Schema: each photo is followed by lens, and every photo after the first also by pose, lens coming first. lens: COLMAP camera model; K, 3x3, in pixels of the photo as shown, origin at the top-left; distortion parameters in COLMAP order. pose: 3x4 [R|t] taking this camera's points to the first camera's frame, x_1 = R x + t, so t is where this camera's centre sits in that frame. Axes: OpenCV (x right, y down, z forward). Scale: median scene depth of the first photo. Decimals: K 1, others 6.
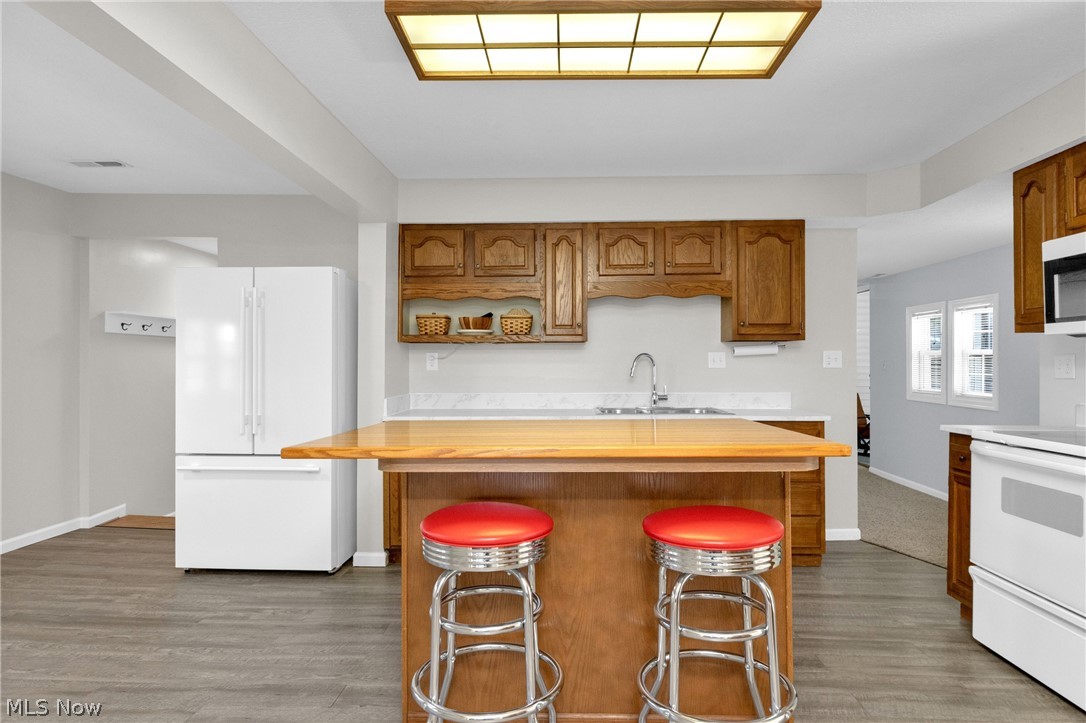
lens RADIAL K [[615.9, 0, 548.4], [0, 615.9, 360.0], [0, 0, 1]] dist [-0.006522, 0.000600]
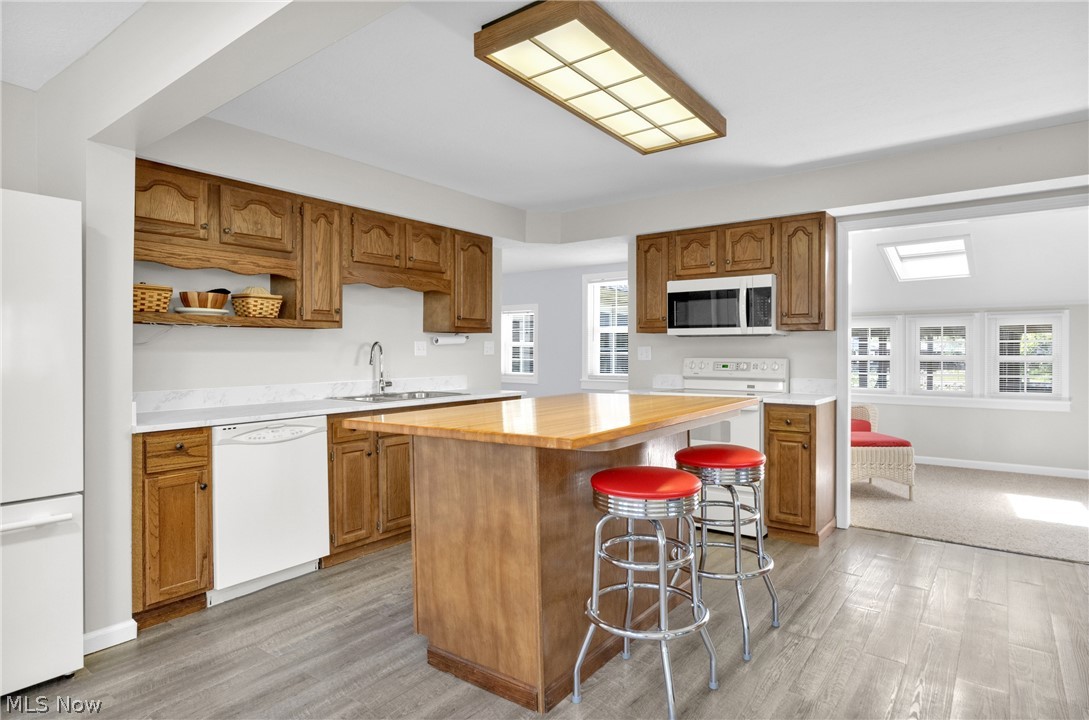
lens RADIAL K [[598.0, 0, 543.1], [0, 598.0, 357.7], [0, 0, 1]] dist [0.002677, 0.000532]
pose [[0.567703, -0.008027, 0.823194, -0.525250], [-0.001873, 0.999937, 0.011042, 0.004612], [-0.823231, -0.007810, 0.567653, 0.211814]]
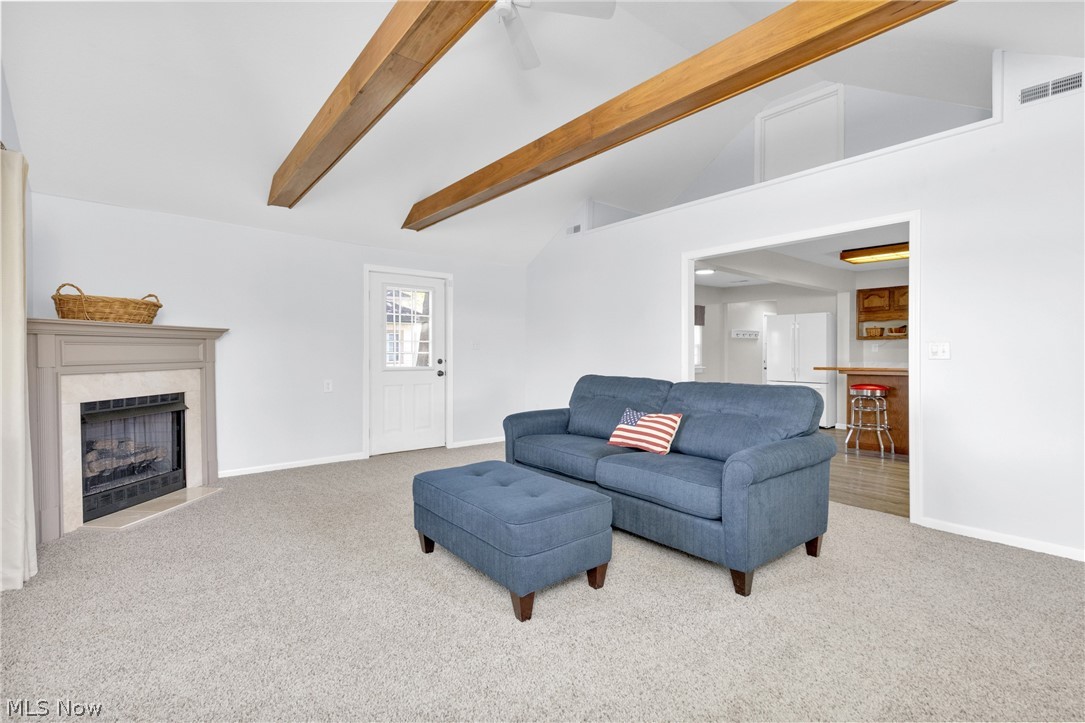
lens RADIAL K [[494.4, 0, 543.9], [0, 494.4, 361.6], [0, 0, 1]] dist [-0.001347, -0.000052]
pose [[0.656890, 0.012468, -0.753884, 0.400612], [0.008604, 0.999674, 0.024030, -0.001614], [0.753938, -0.022271, 0.656568, -1.153824]]
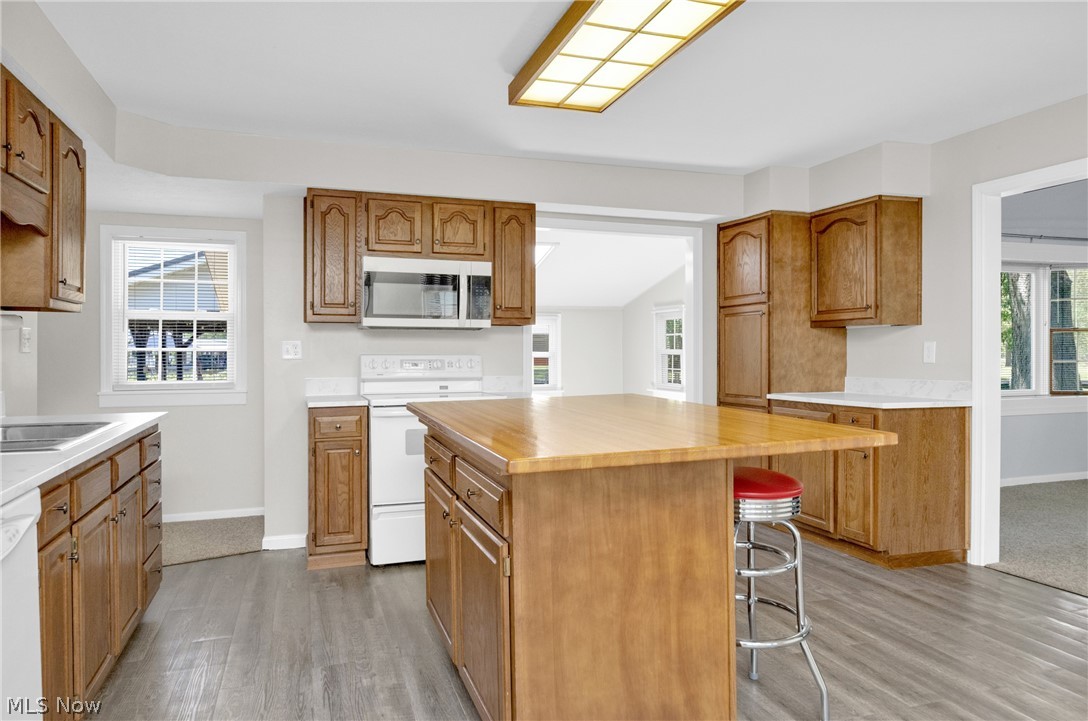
lens RADIAL K [[713.3, 0, 541.3], [0, 713.3, 359.8], [0, 0, 1]] dist [0.003408, -0.000302]
pose [[-0.362998, -0.010810, 0.931727, -0.527353], [-0.001526, 0.999938, 0.011007, 0.011946], [-0.931789, 0.002573, -0.362992, 0.792802]]
